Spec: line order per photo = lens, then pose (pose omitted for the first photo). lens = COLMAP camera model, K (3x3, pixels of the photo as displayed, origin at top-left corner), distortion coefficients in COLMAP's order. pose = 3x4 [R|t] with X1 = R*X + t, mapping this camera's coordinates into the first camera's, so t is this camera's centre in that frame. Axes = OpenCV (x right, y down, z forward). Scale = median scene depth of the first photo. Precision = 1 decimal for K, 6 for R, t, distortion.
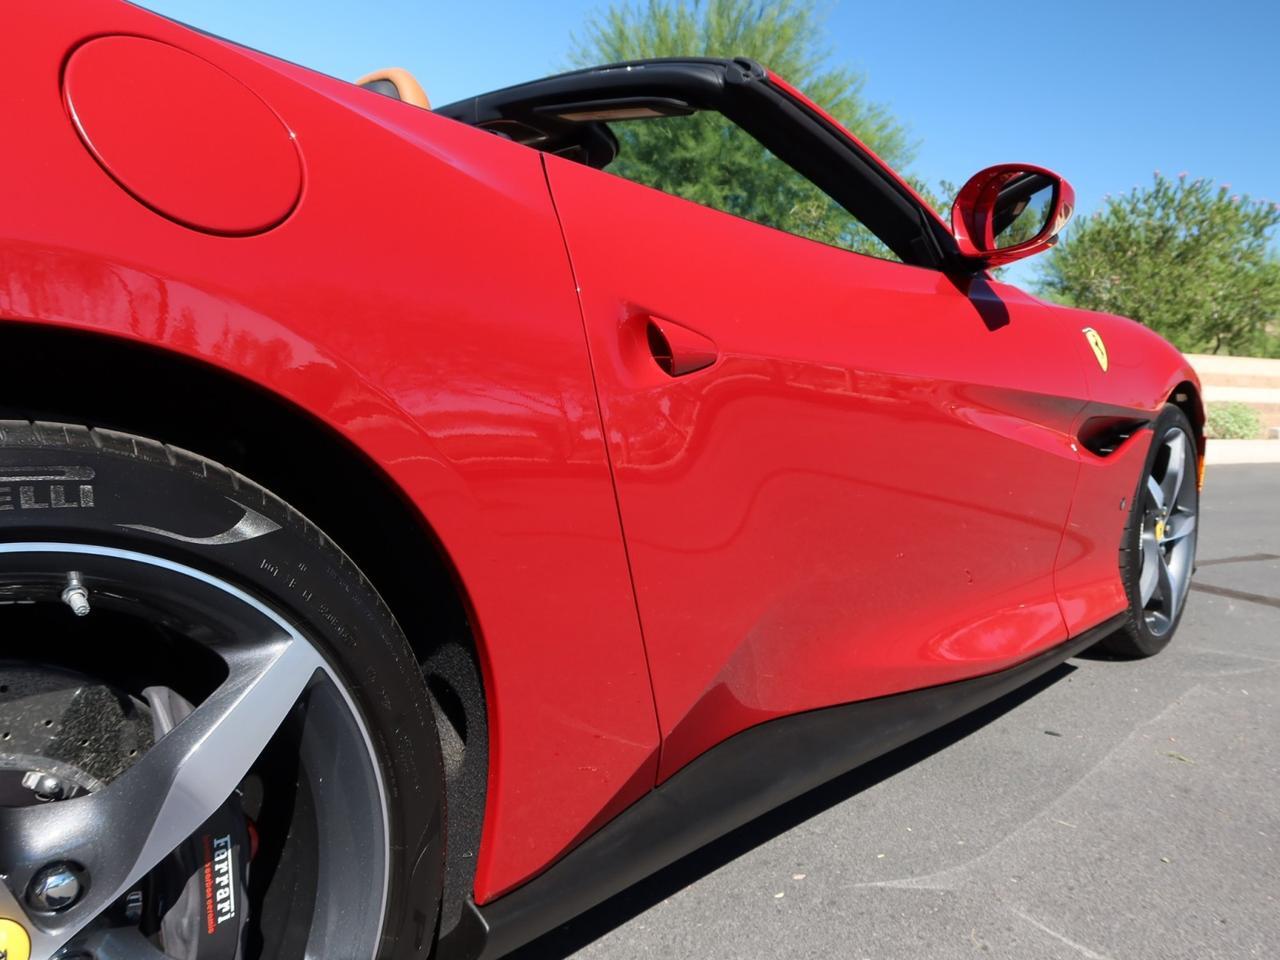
lens RADIAL K [[989.1, 0, 640.6], [0, 989.1, 488.2], [0, 0, 1]] dist [-0.027322, 0.006686]
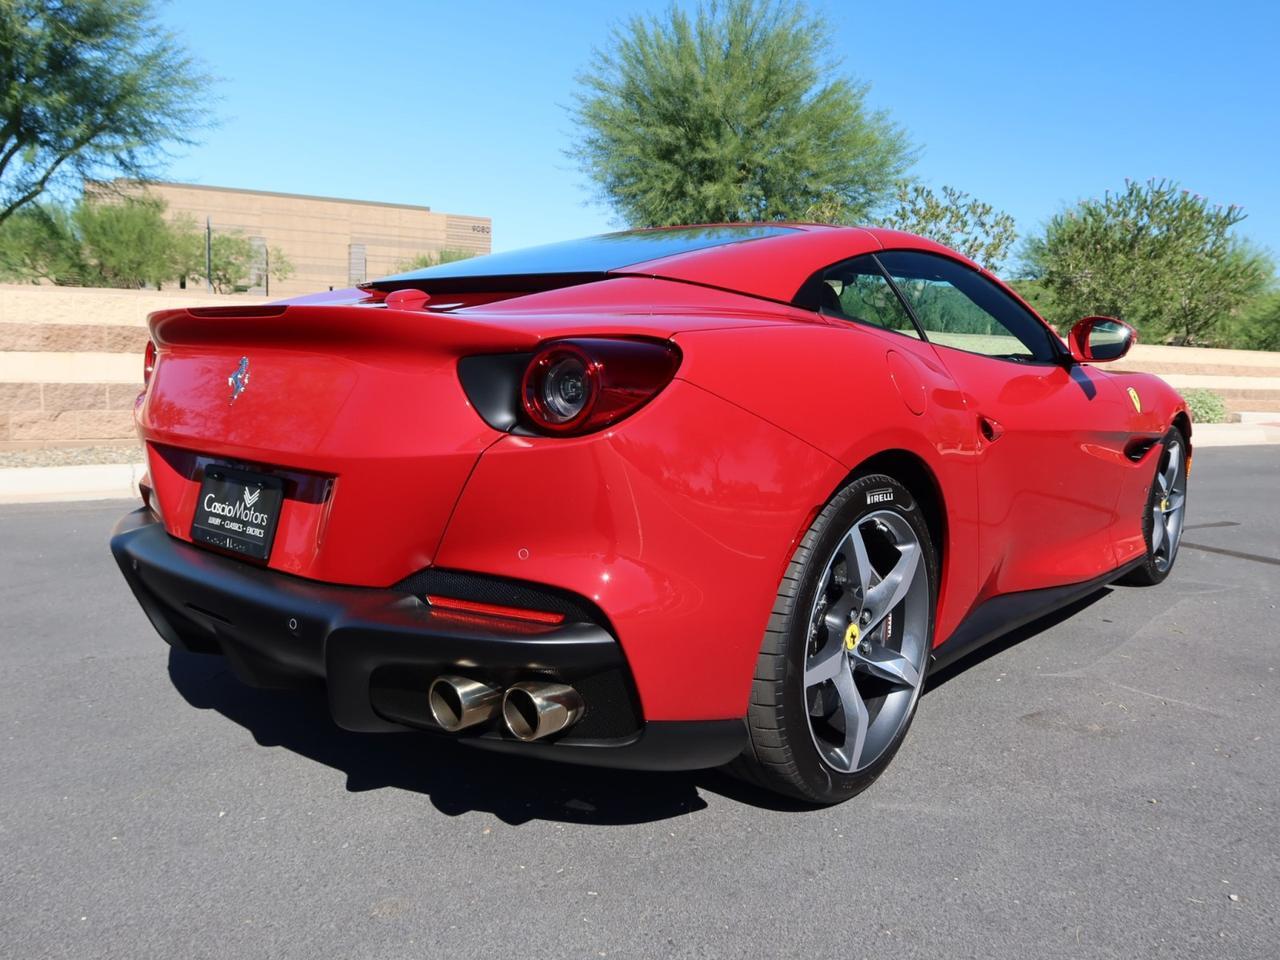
lens RADIAL K [[989.1, 0, 637.6], [0, 989.1, 477.4], [0, 0, 1]] dist [-0.027322, 0.006686]
pose [[0.999633, 0.005305, 0.026549, -0.064230], [-0.005805, 0.999807, 0.018789, -0.004735], [-0.026444, -0.018936, 0.999471, -0.099785]]
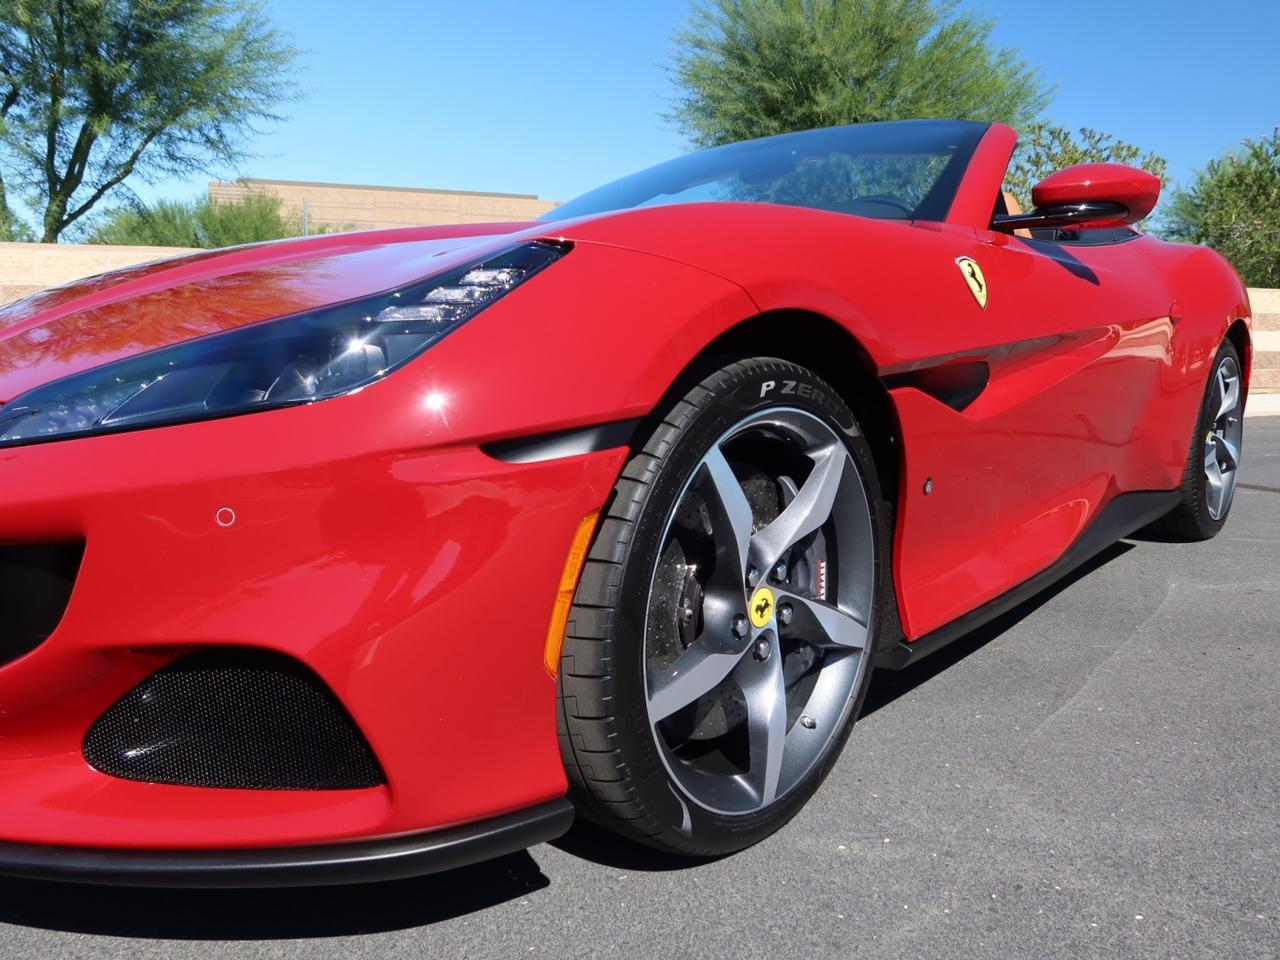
lens RADIAL K [[989.1, 0, 632.4], [0, 989.1, 480.4], [0, 0, 1]] dist [-0.027322, 0.006686]
pose [[0.995912, -0.003430, -0.090261, -0.055732], [0.006617, 0.999364, 0.035027, 0.003845], [0.090083, -0.035481, 0.995302, -0.031968]]
